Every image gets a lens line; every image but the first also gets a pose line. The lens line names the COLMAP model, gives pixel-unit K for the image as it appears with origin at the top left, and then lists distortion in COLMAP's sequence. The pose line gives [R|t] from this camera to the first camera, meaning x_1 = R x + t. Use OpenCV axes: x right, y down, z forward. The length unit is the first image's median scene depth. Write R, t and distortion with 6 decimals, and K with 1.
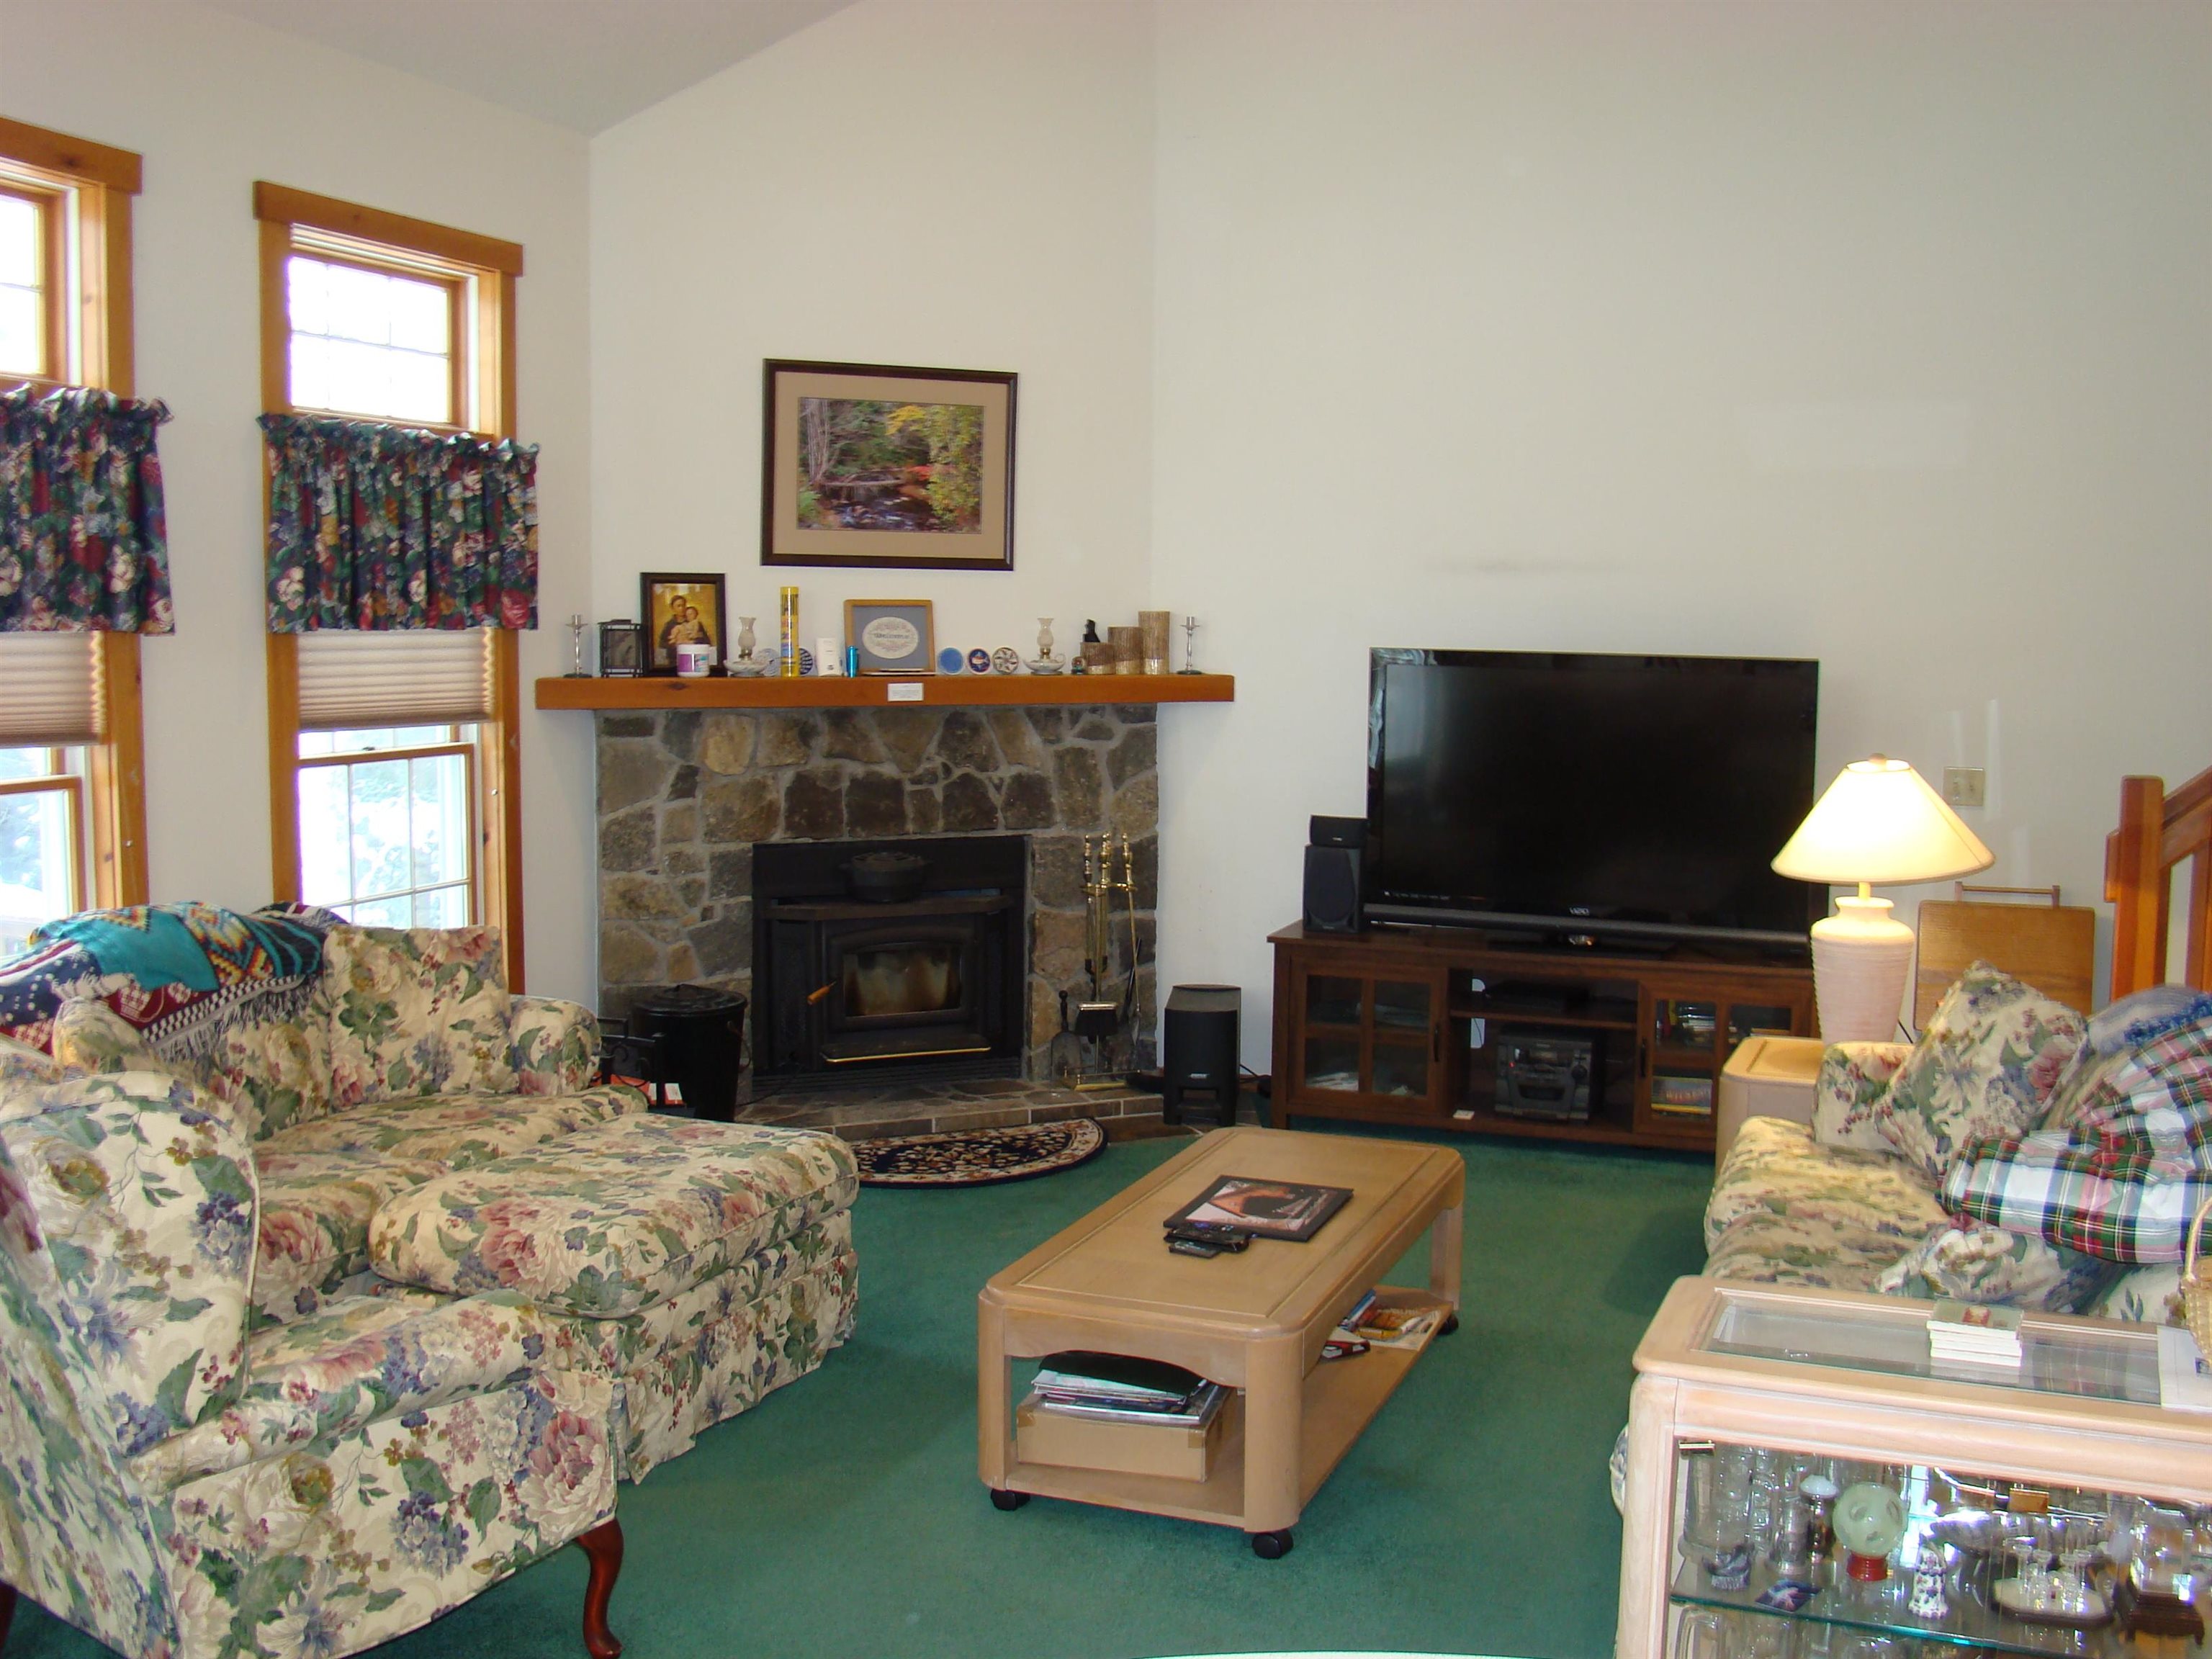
lens RADIAL K [[2195.4, 0, 1106.0], [0, 2195.4, 829.5], [0, 0, 1]] dist [-0.148508, 0.122632]
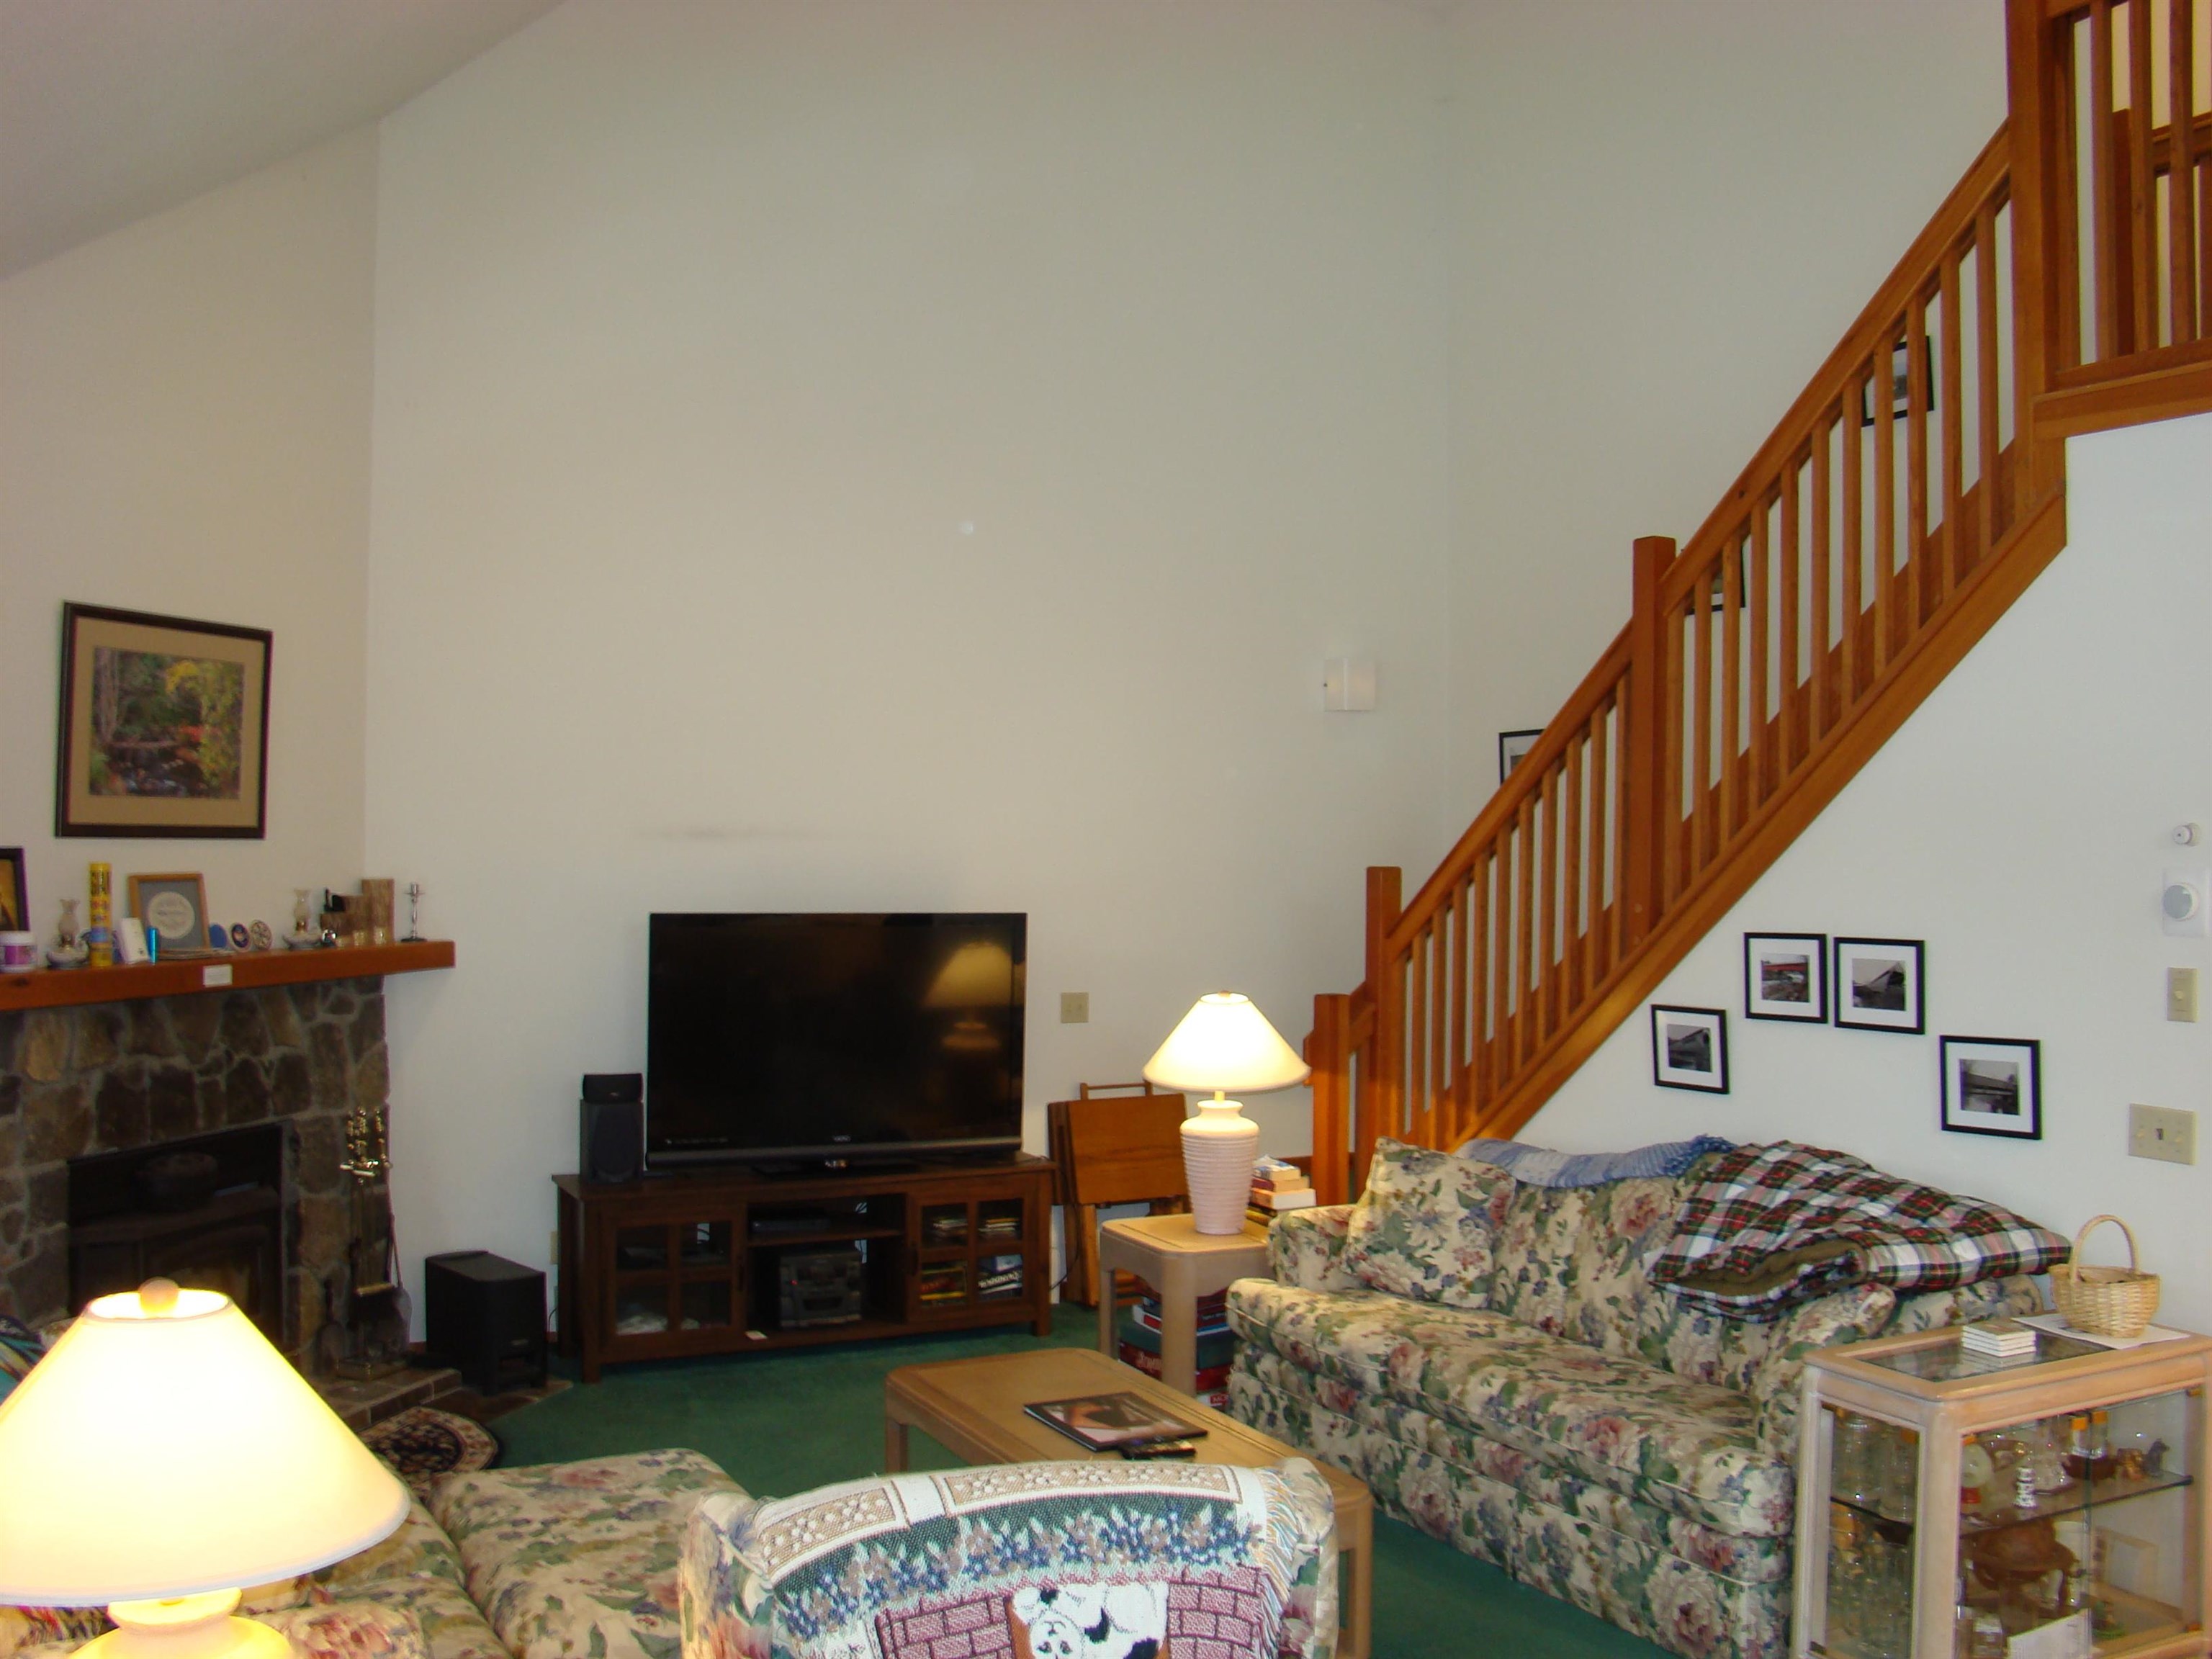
lens RADIAL K [[2065.1, 0, 1106.0], [0, 2065.1, 829.5], [0, 0, 1]] dist [-0.186354, 0.140455]
pose [[0.662936, -0.003073, 0.748670, -0.469441], [0.071325, 0.995703, -0.059070, -0.047757], [-0.745271, 0.092558, 0.660306, 0.168782]]
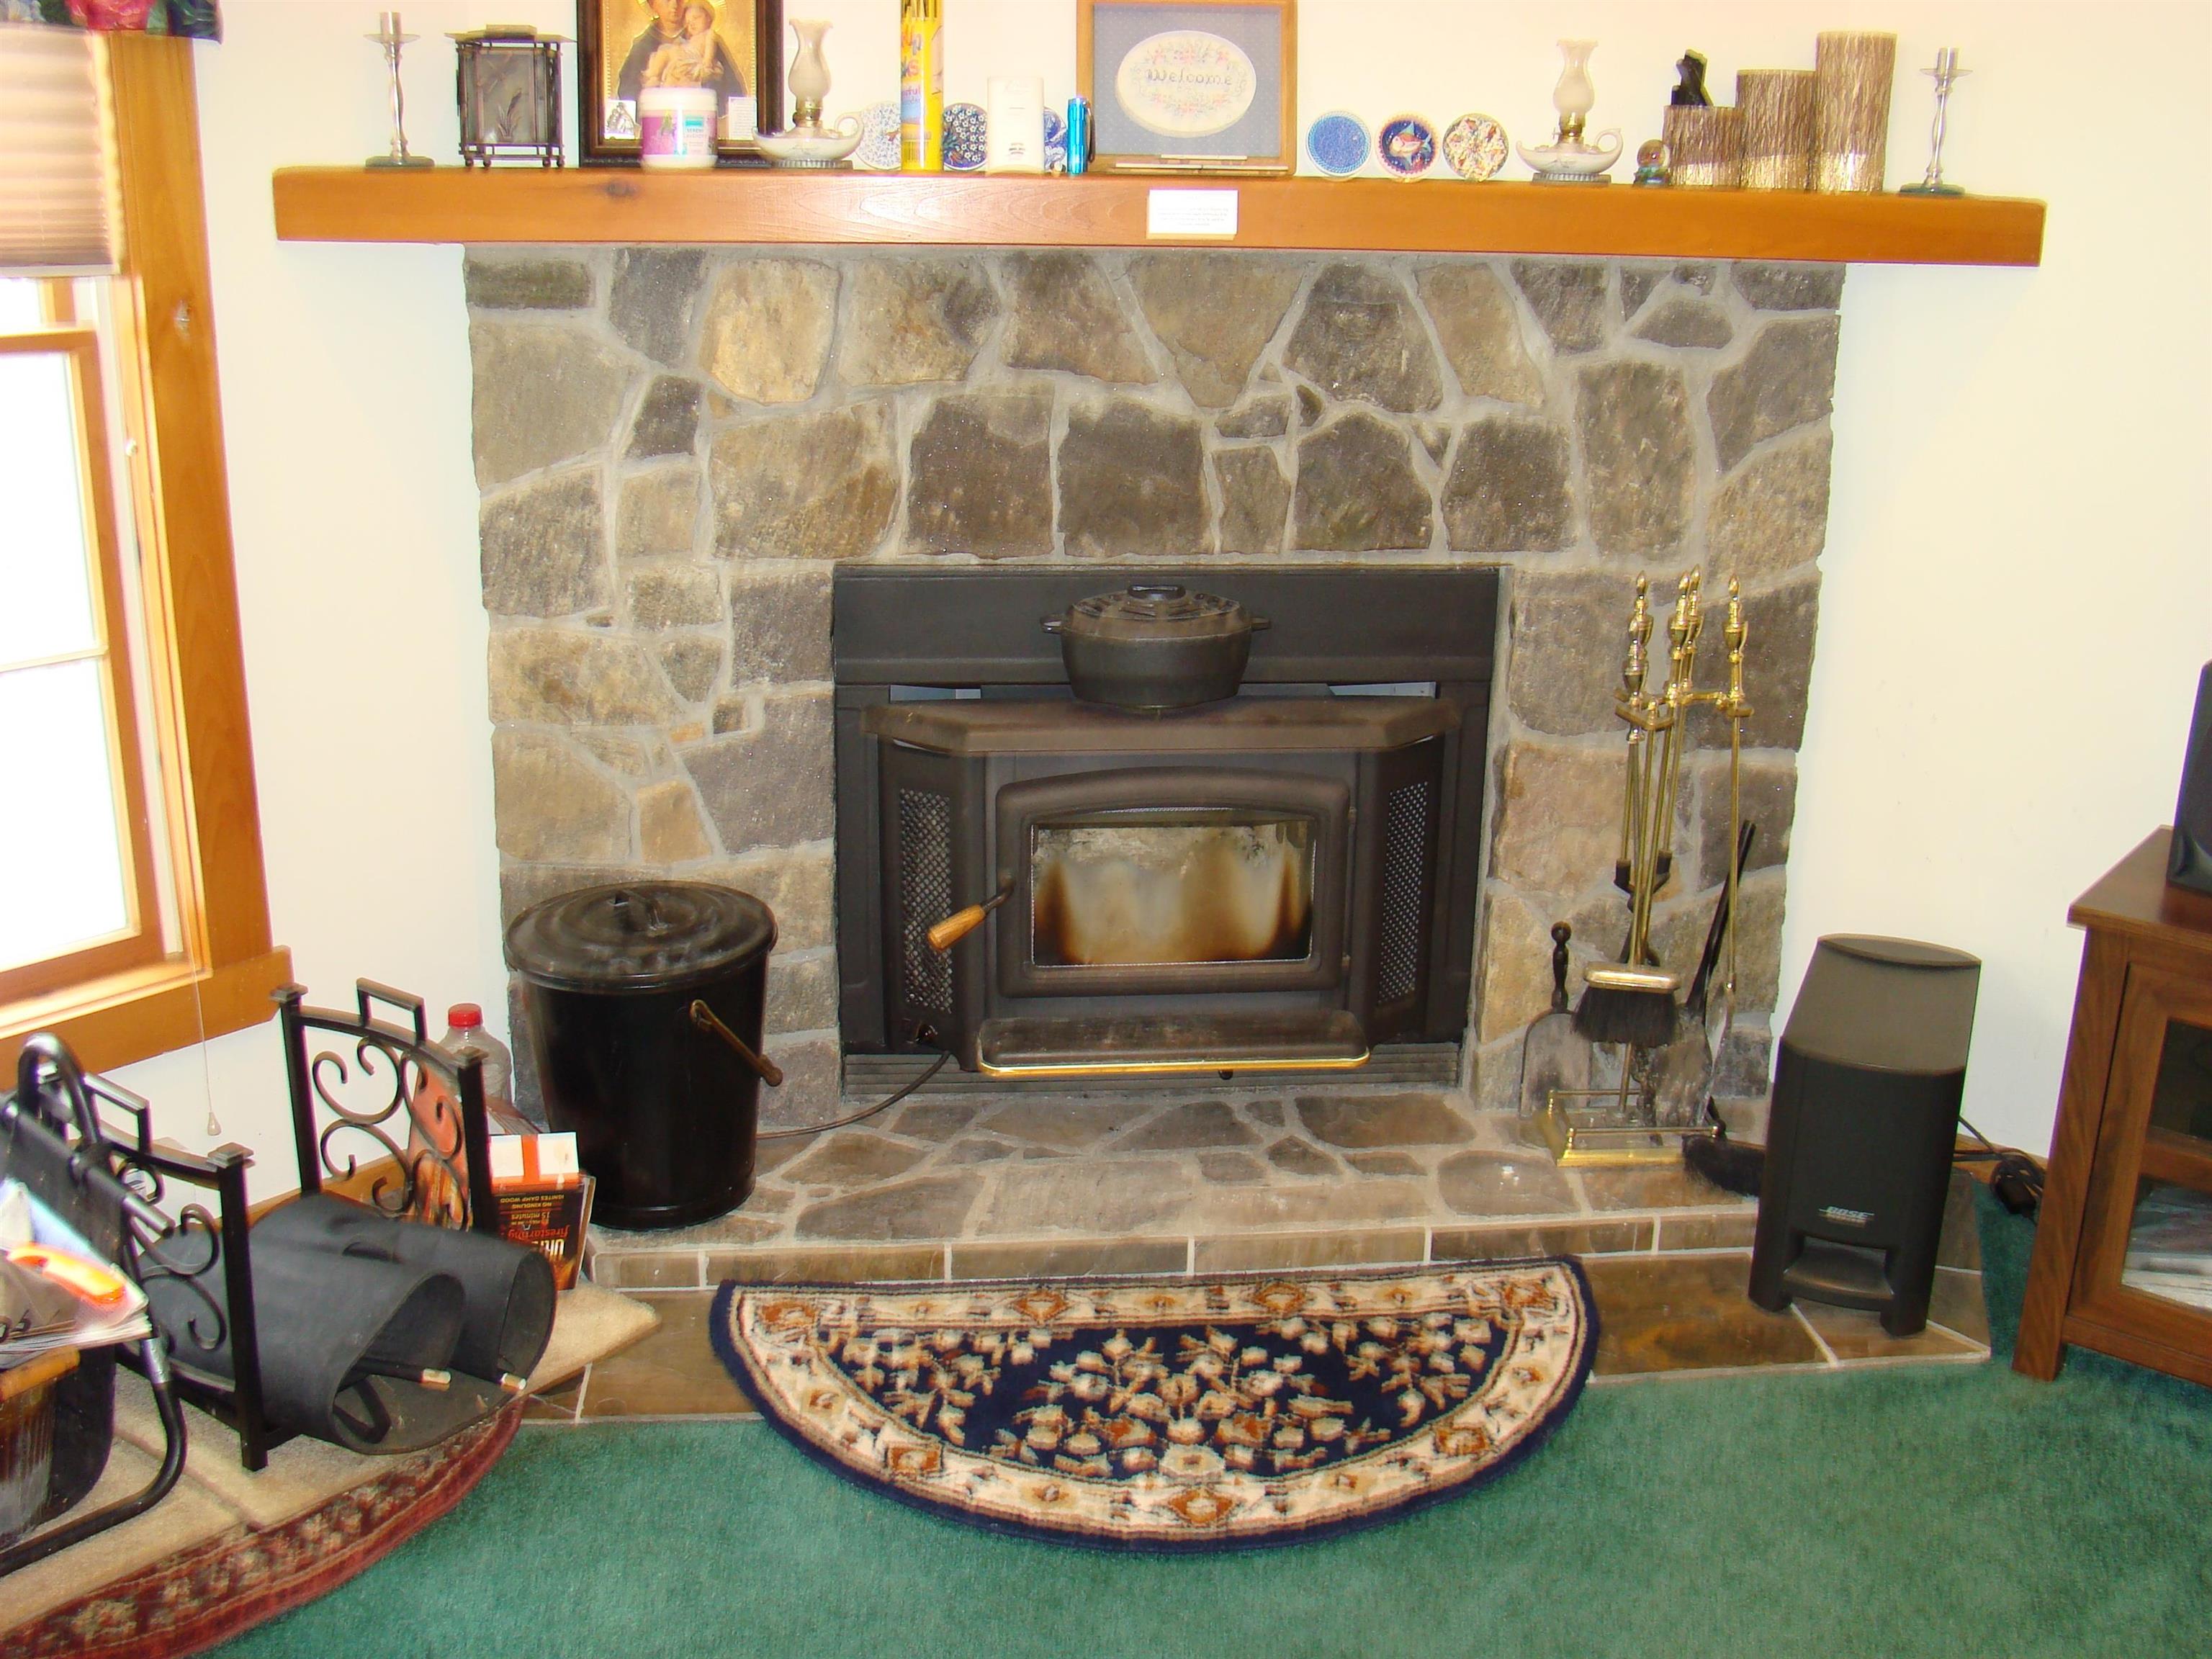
lens RADIAL K [[2195.4, 0, 1106.0], [0, 2195.4, 829.5], [0, 0, 1]] dist [-0.148508, 0.122632]
pose [[0.947863, 0.098625, -0.303034, 0.026090], [-0.037978, 0.979088, 0.199860, -0.030652], [0.316408, -0.177931, 0.931787, 0.600650]]
